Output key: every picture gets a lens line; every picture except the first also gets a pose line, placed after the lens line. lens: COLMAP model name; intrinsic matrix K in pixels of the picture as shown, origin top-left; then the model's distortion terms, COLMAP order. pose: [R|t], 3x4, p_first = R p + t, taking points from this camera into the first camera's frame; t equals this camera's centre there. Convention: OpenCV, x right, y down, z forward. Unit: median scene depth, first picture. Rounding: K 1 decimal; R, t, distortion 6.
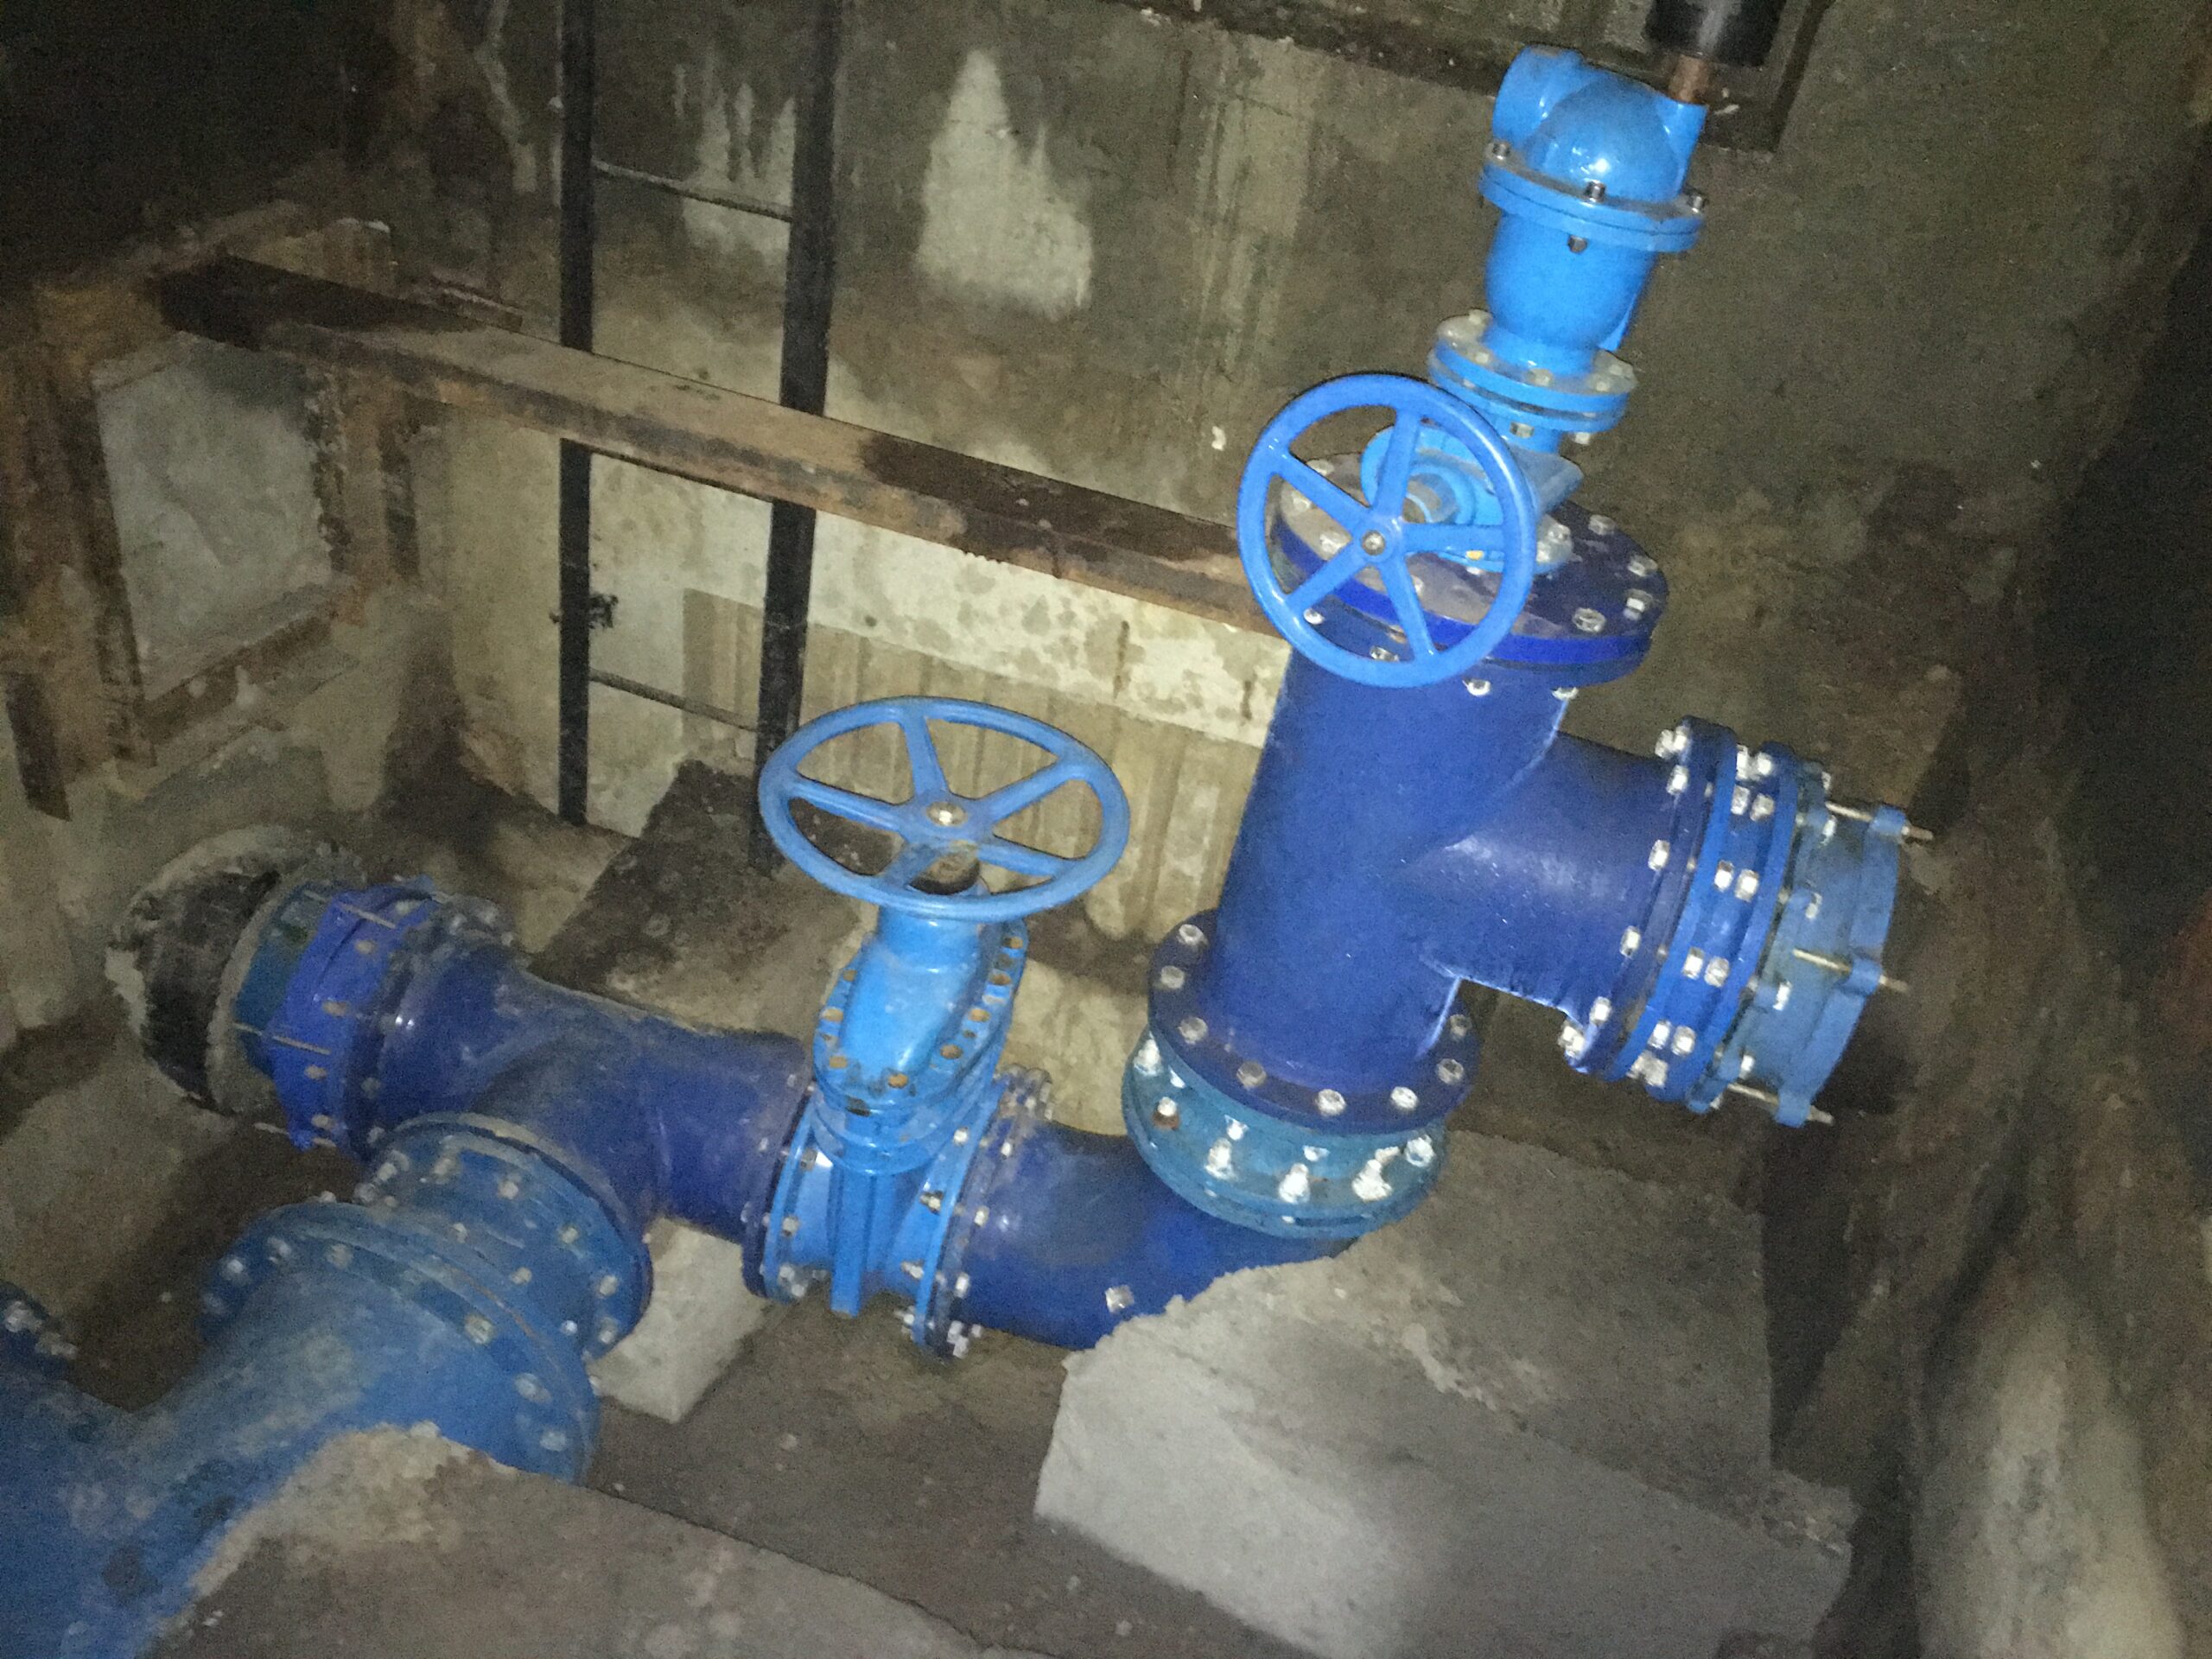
lens RADIAL K [[1869.2, 0, 1106.0], [0, 1869.2, 829.5], [0, 0, 1]] dist [0.083836, -0.114300]
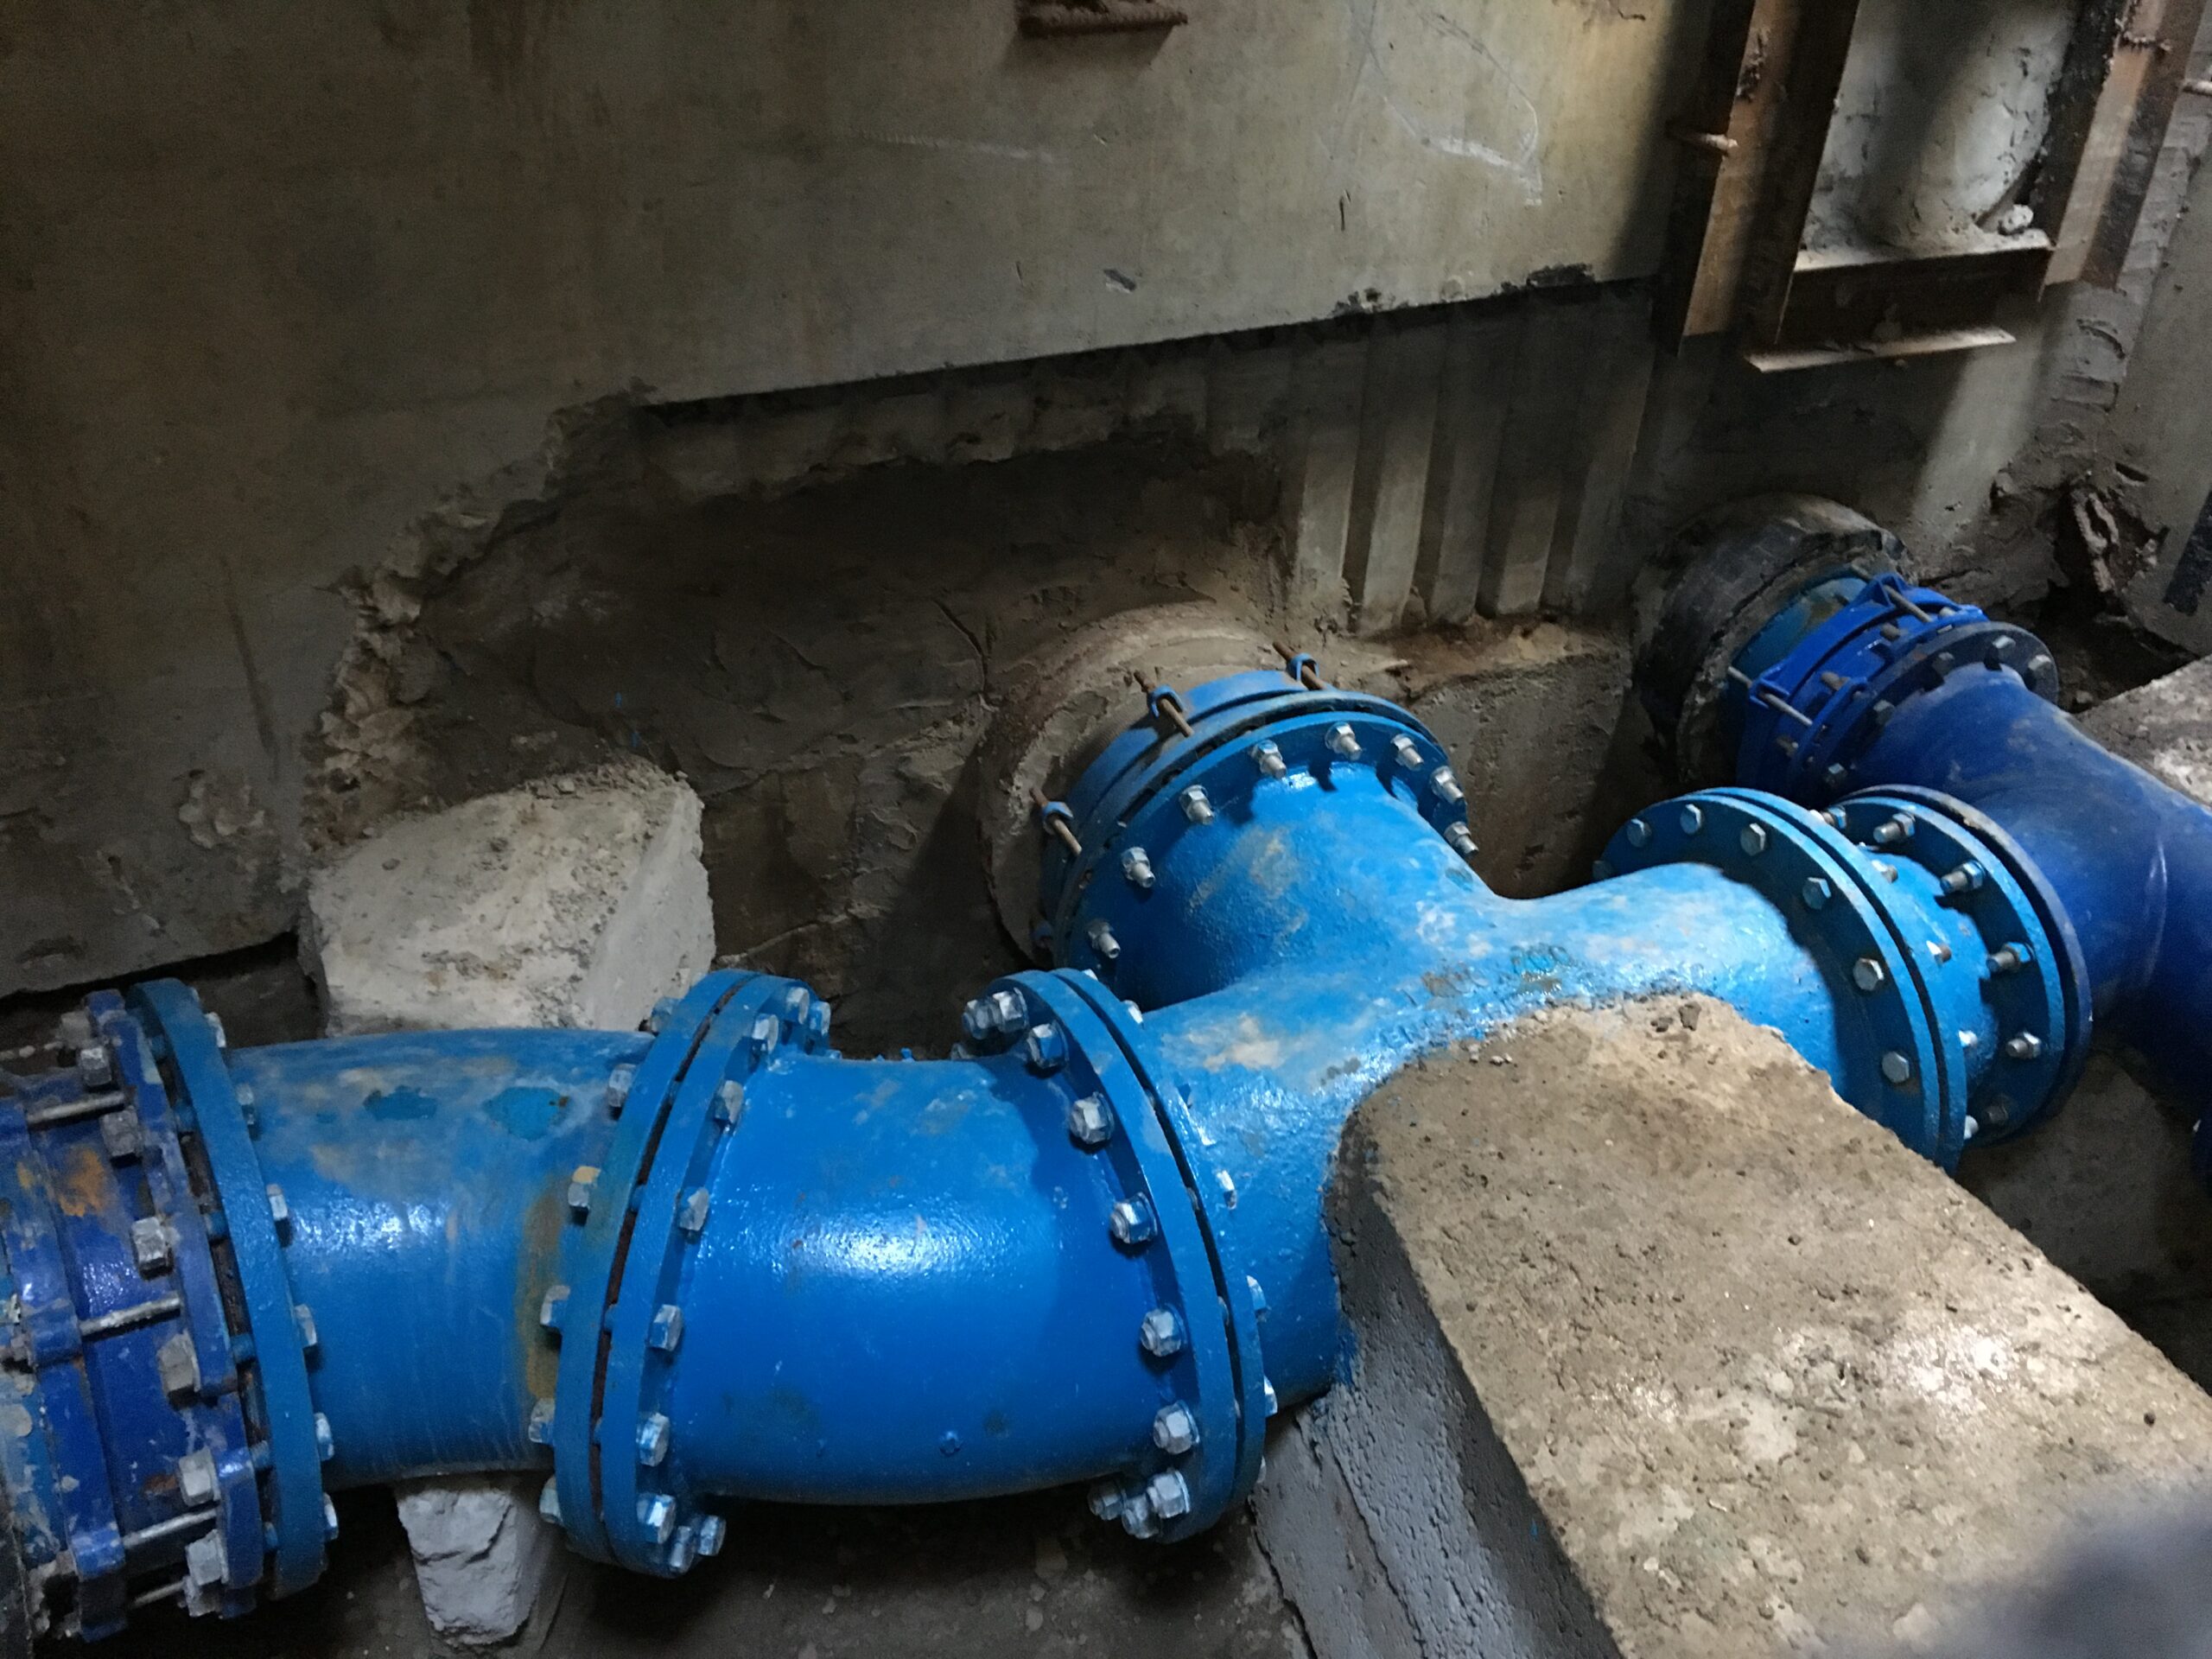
lens RADIAL K [[1869.2, 0, 1106.0], [0, 1869.2, 829.5], [0, 0, 1]] dist [0.083836, -0.114300]
pose [[0.669265, 0.324692, -0.668326, -0.015551], [-0.367196, 0.926486, 0.082401, 0.236389], [0.645950, 0.190259, 0.739290, 0.132030]]
